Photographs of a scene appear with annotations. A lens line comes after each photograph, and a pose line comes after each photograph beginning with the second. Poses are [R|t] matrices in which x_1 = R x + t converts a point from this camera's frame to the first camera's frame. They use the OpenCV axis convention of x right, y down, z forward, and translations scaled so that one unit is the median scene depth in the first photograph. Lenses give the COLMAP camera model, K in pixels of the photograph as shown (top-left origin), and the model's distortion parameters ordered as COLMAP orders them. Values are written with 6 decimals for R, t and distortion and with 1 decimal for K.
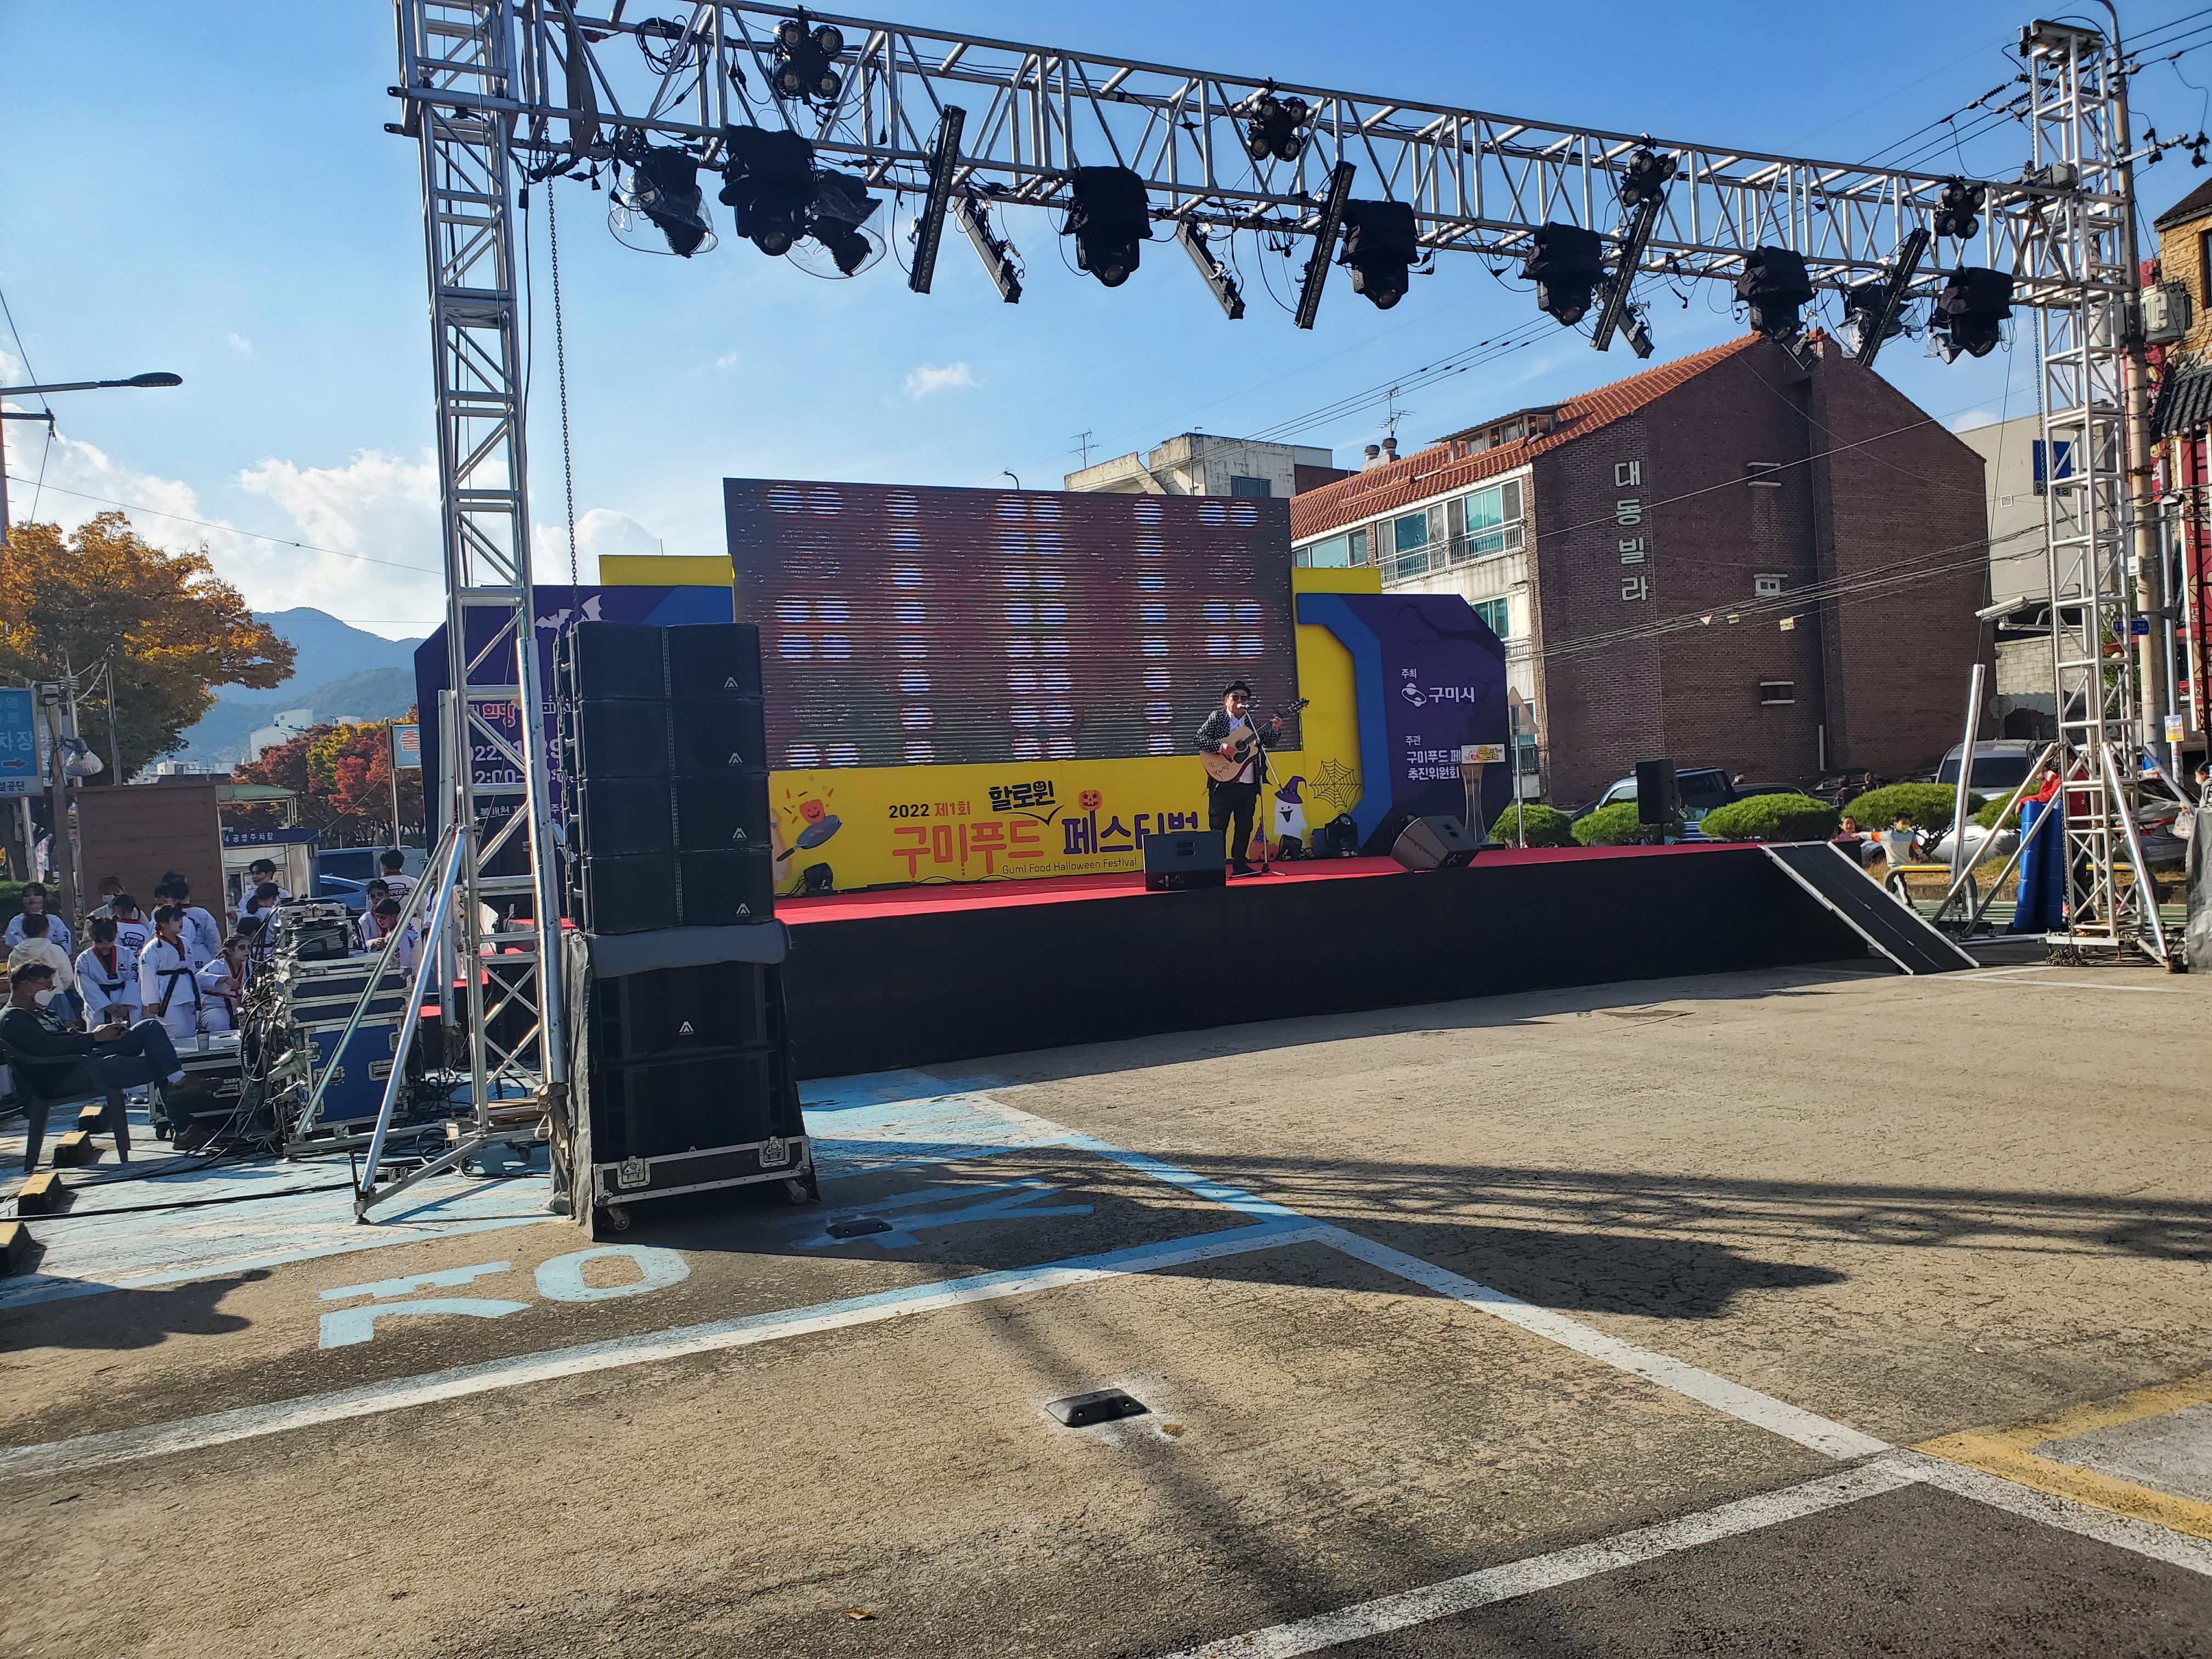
lens RADIAL K [[1700.8, 0, 1124.3], [0, 1700.8, 865.1], [0, 0, 1]] dist [0.029939, -0.005694]
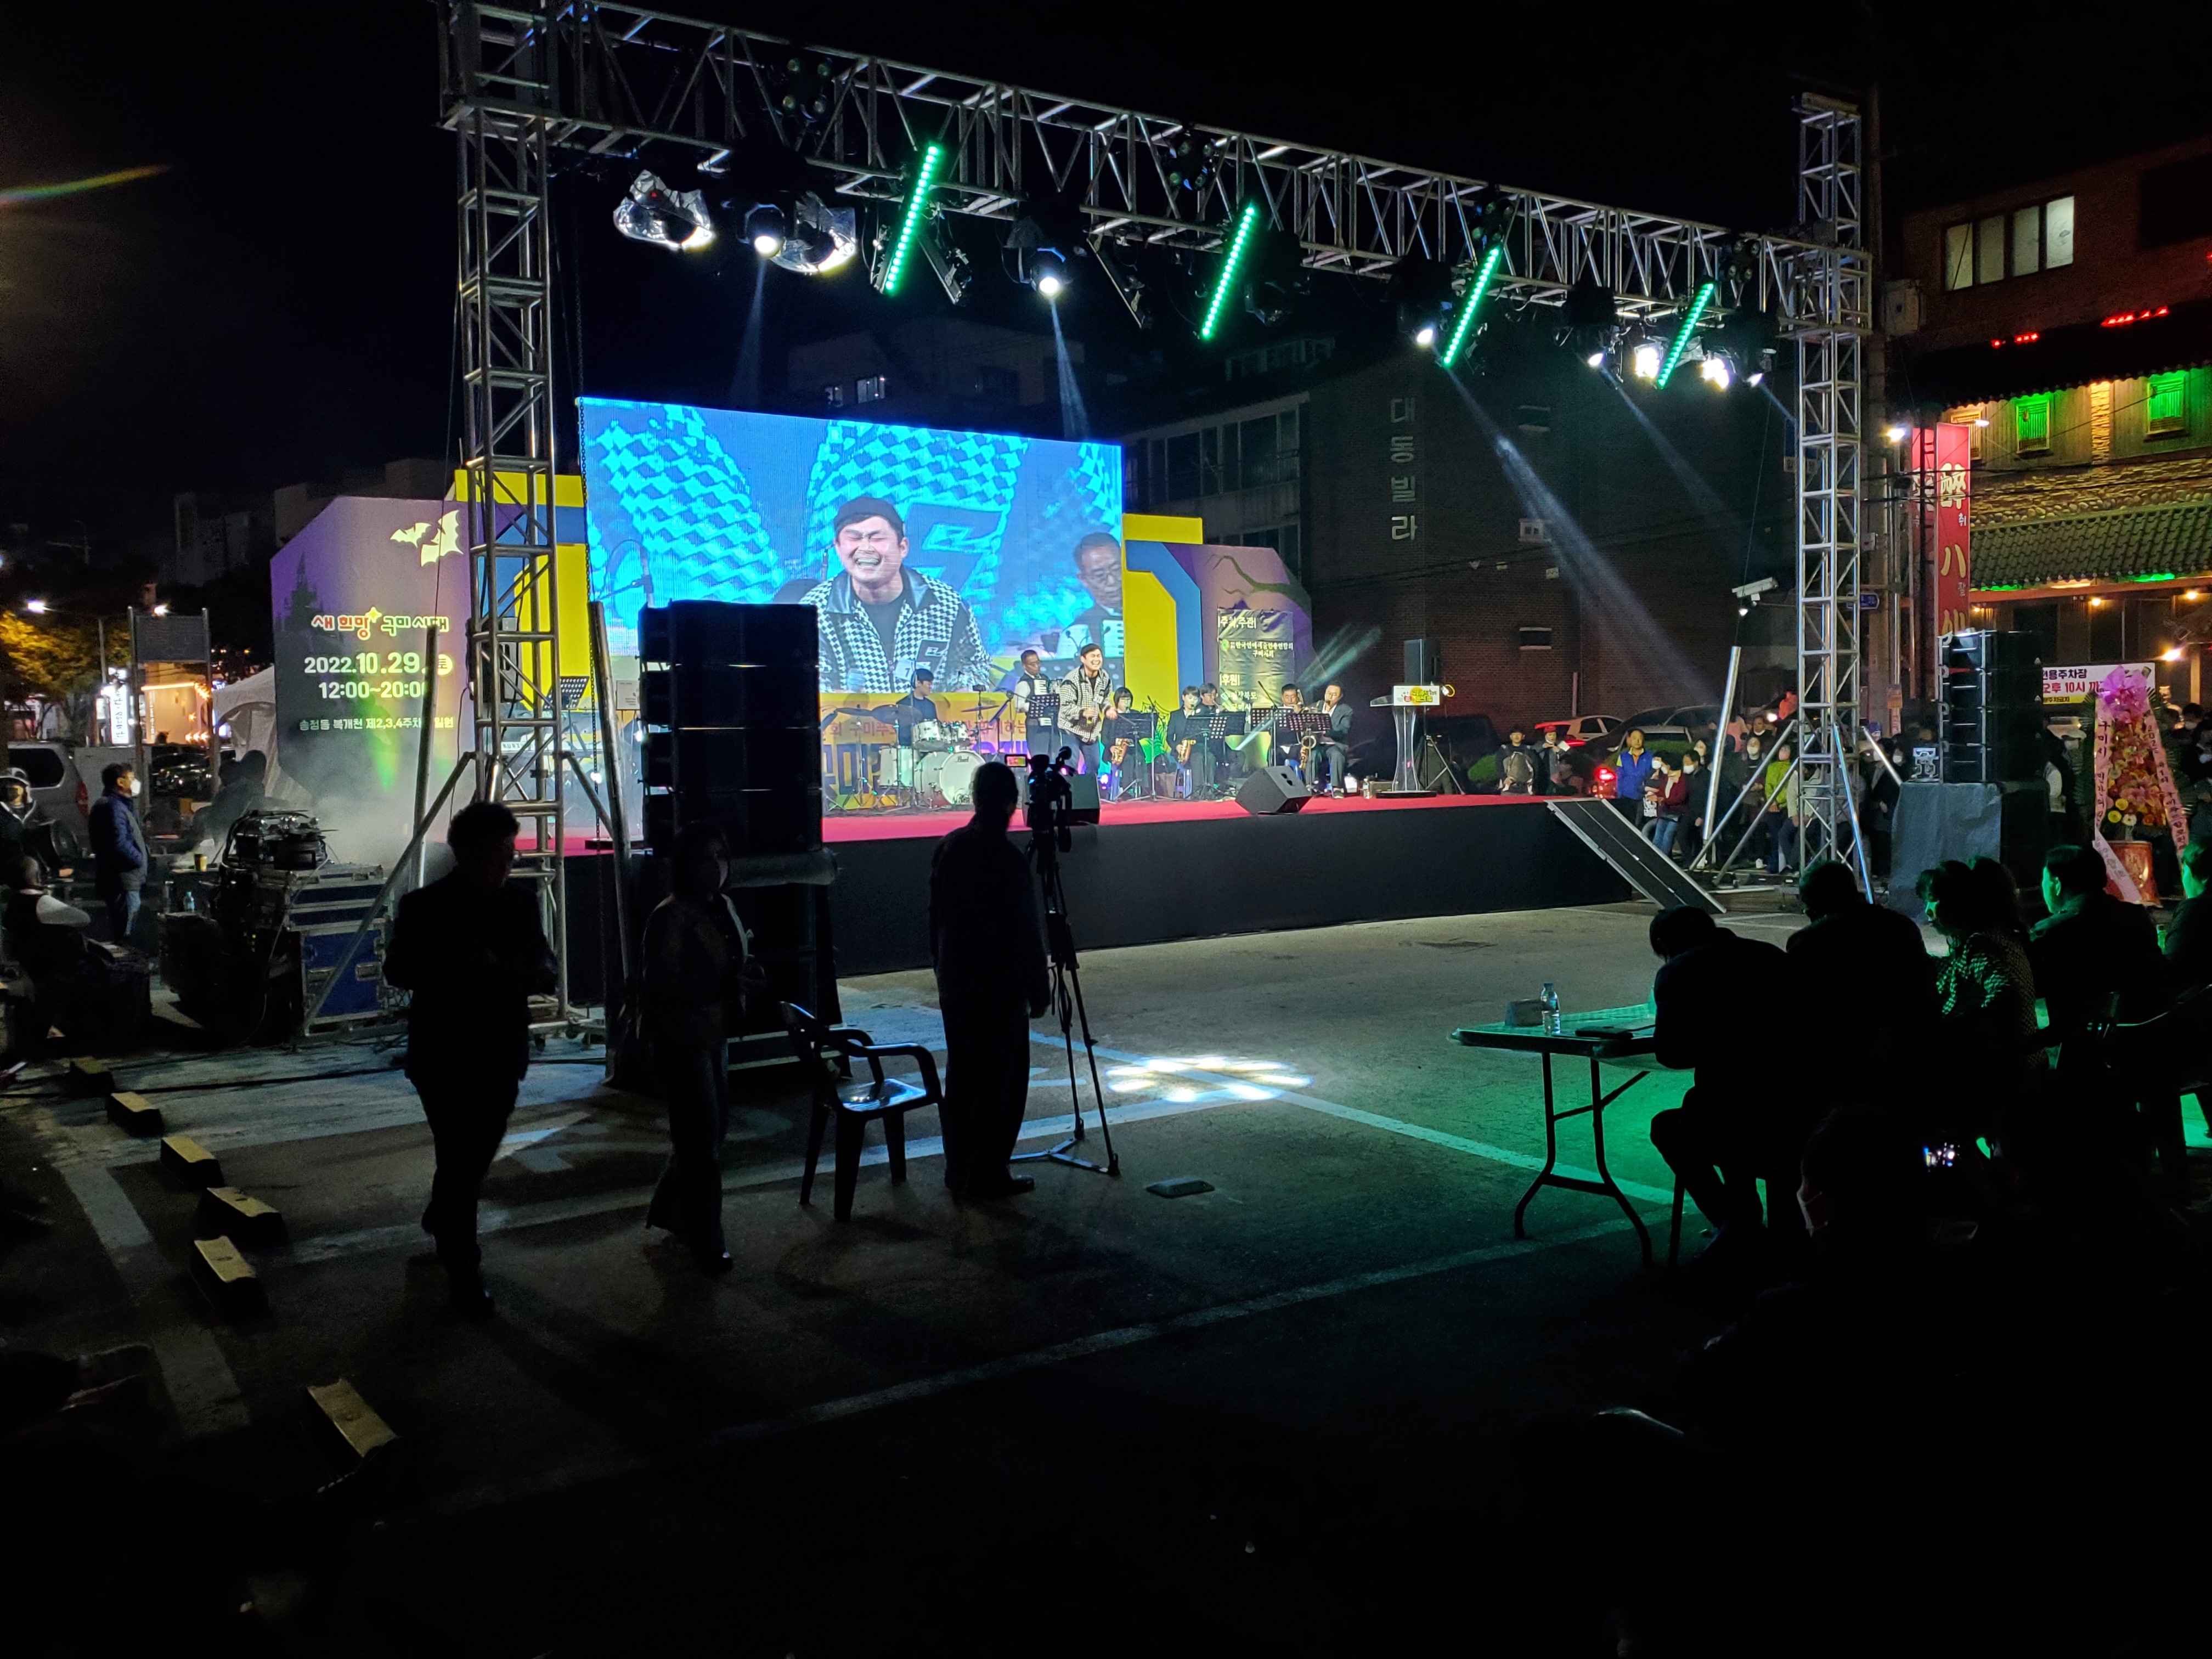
lens RADIAL K [[1894.5, 0, 1113.8], [0, 1894.5, 818.7], [0, 0, 1]] dist [0.076529, -0.103646]
pose [[0.986558, 0.032061, 0.160234, -0.093412], [-0.034857, 0.999285, 0.014666, -0.006685], [-0.159650, -0.020055, 0.986970, -0.161629]]
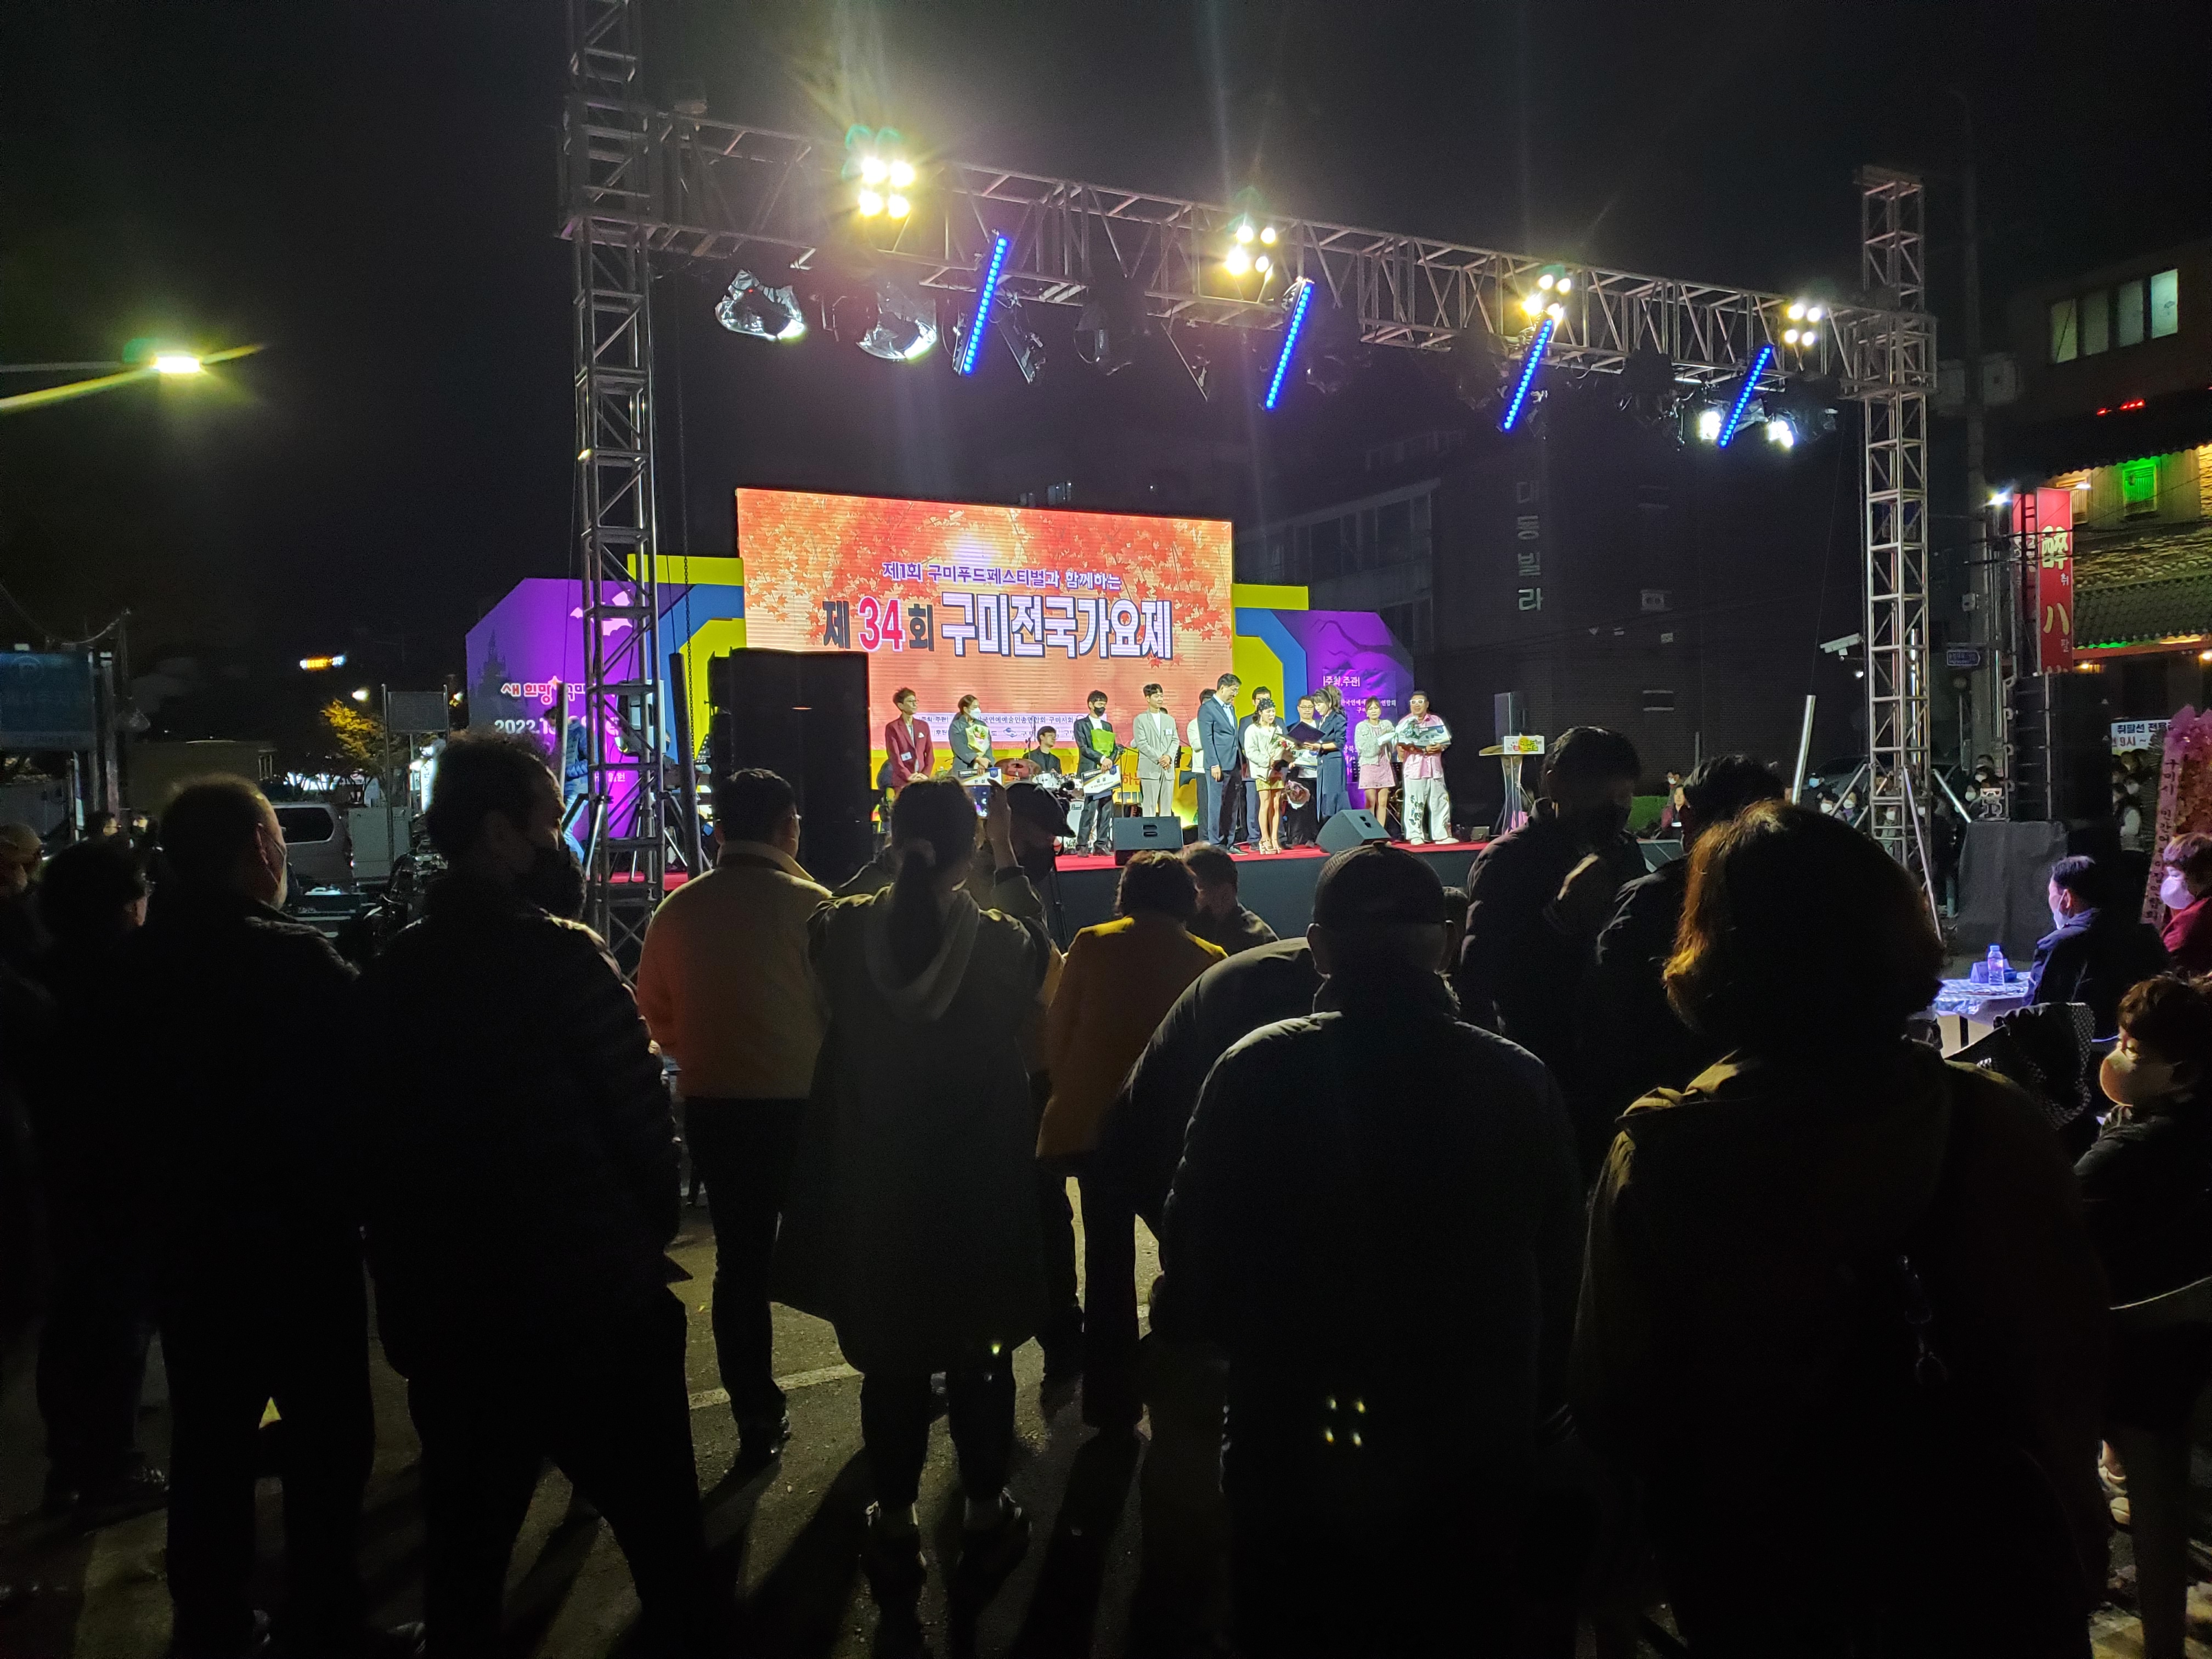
lens RADIAL K [[1703.4, 0, 1114.0], [0, 1703.4, 833.9], [0, 0, 1]] dist [0.038903, -0.007987]
pose [[0.998024, 0.030906, 0.054709, -0.039488], [-0.030596, 0.999511, -0.006492, 0.001270], [-0.054883, 0.004805, 0.998481, -0.141193]]
